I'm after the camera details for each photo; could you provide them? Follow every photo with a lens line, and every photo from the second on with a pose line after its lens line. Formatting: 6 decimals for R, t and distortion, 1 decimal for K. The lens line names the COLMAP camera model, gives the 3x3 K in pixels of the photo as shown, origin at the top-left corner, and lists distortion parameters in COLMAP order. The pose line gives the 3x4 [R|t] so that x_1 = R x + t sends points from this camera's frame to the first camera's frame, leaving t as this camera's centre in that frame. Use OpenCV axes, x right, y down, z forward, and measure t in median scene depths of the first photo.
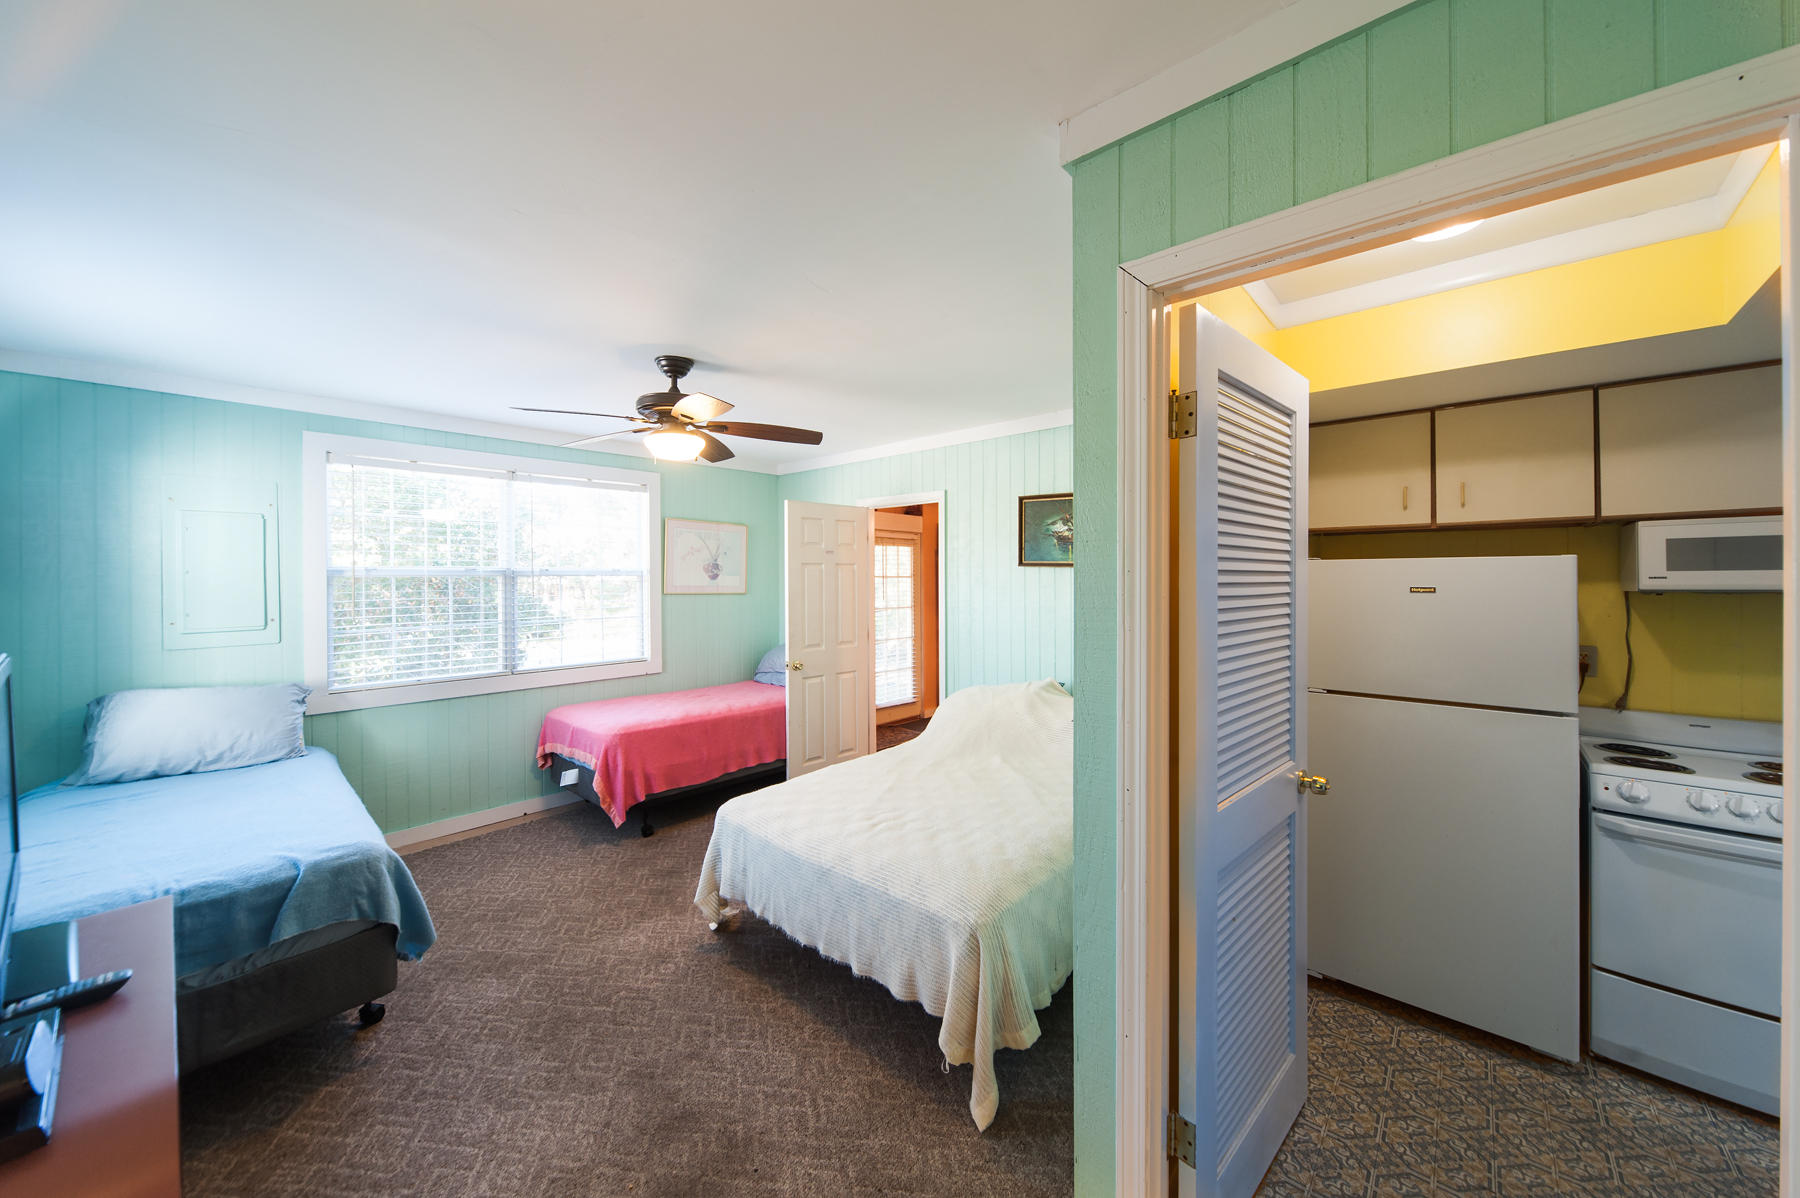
lens RADIAL K [[620.3, 0, 882.2], [0, 620.3, 574.3], [0, 0, 1]] dist [-0.001257, -0.000087]
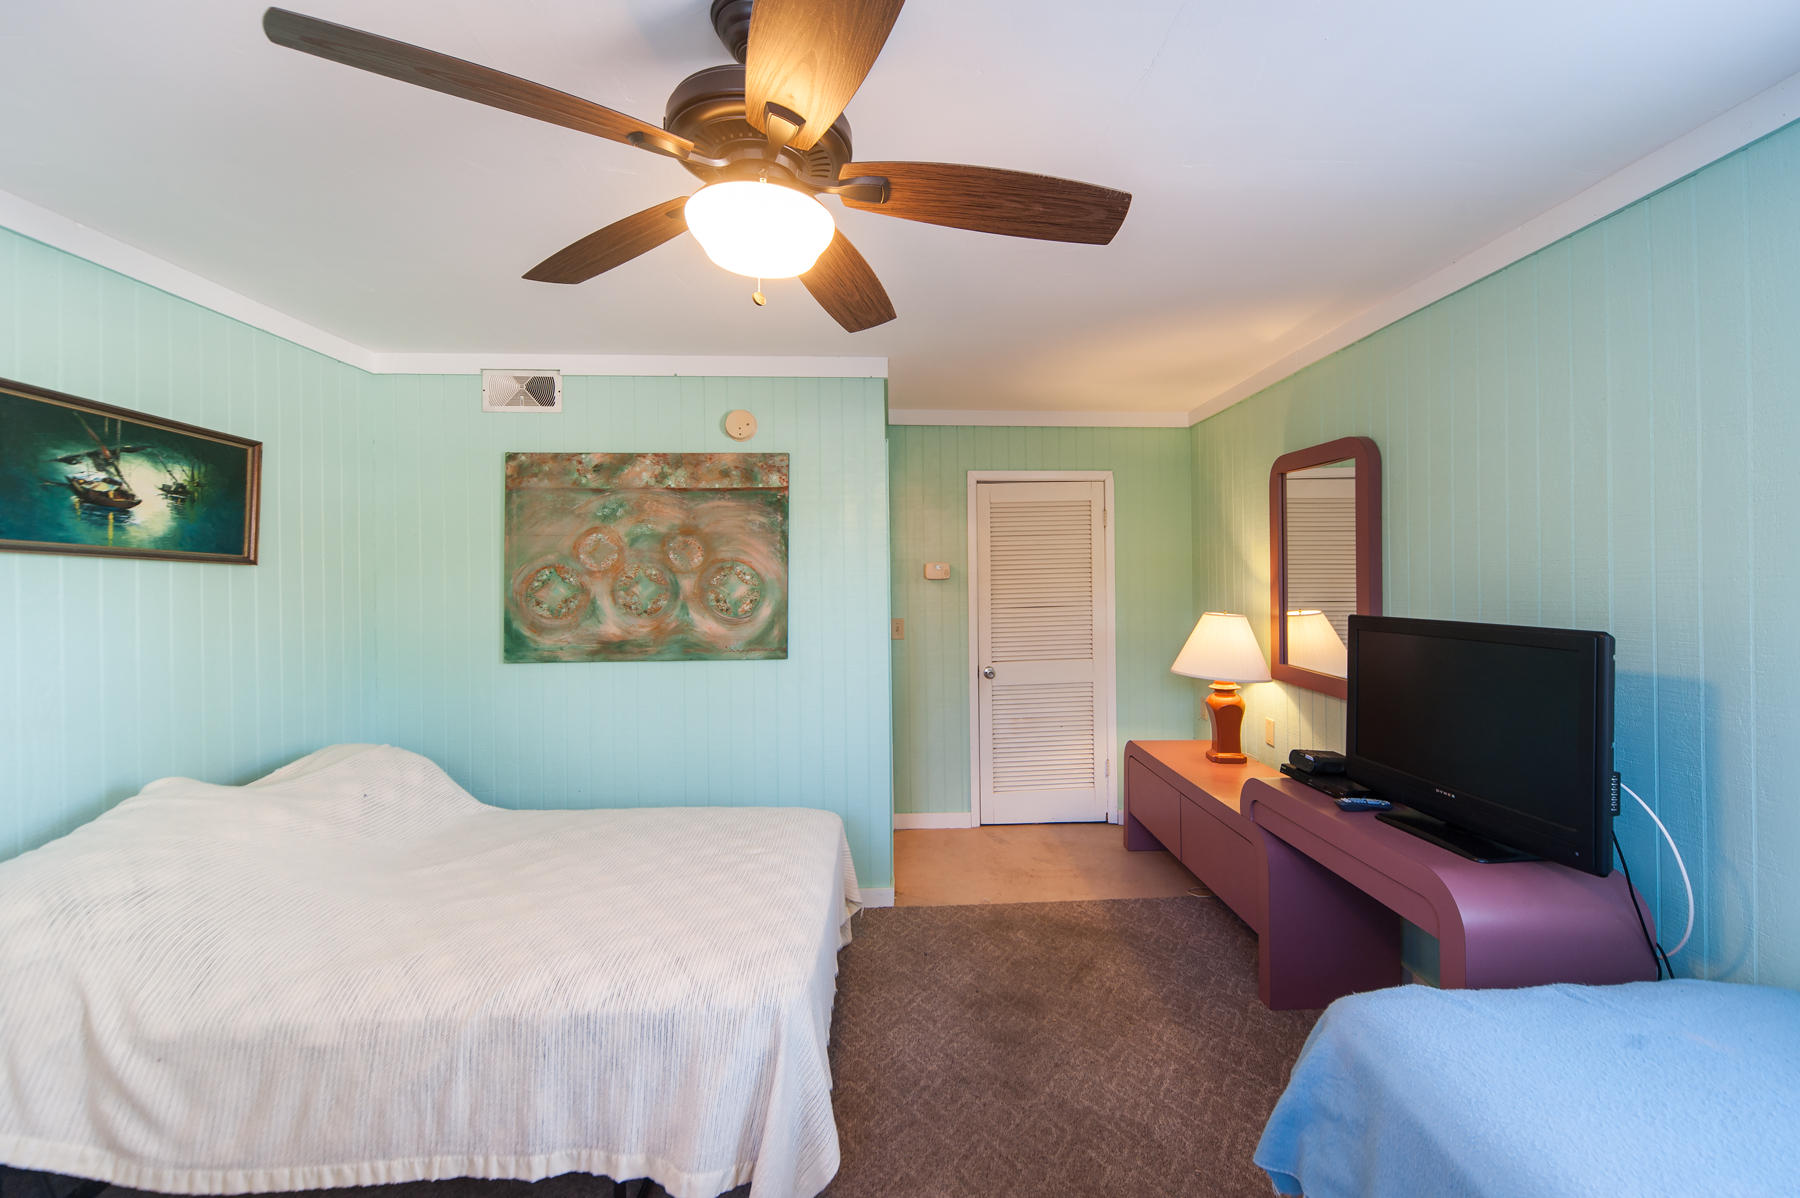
lens RADIAL K [[710.6, 0, 904.8], [0, 710.6, 575.3], [0, 0, 1]] dist [0.000564, 0.000086]
pose [[-0.676319, 0.016437, 0.736425, -0.534238], [0.005961, 0.999840, -0.016842, 0.015854], [-0.736585, -0.007001, -0.676309, 0.912833]]
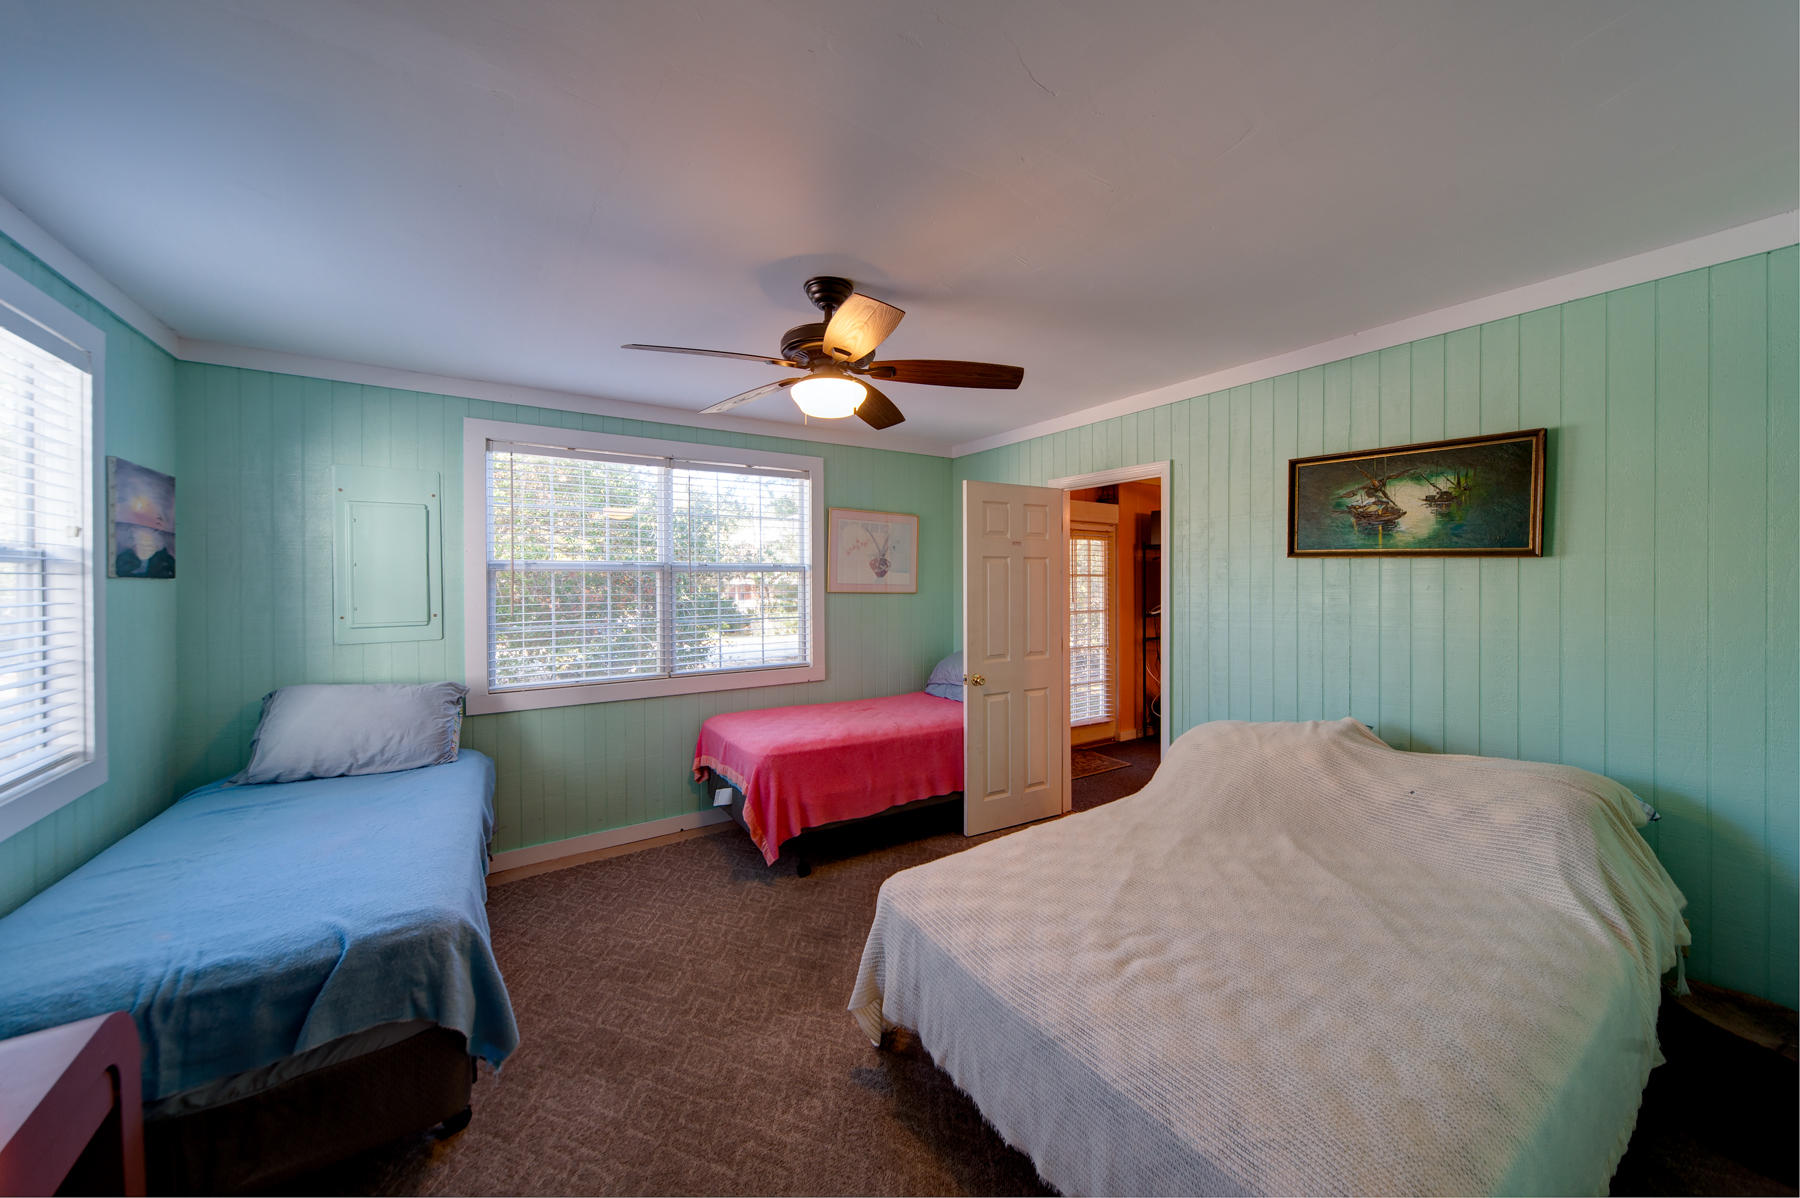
lens RADIAL K [[669.9, 0, 919.5], [0, 669.9, 577.7], [0, 0, 1]] dist [-0.000200, -0.000022]
pose [[0.977898, 0.004199, -0.209040, -0.039667], [-0.002967, 0.999976, 0.006205, 0.008074], [0.209061, -0.005448, 0.977887, 0.166591]]
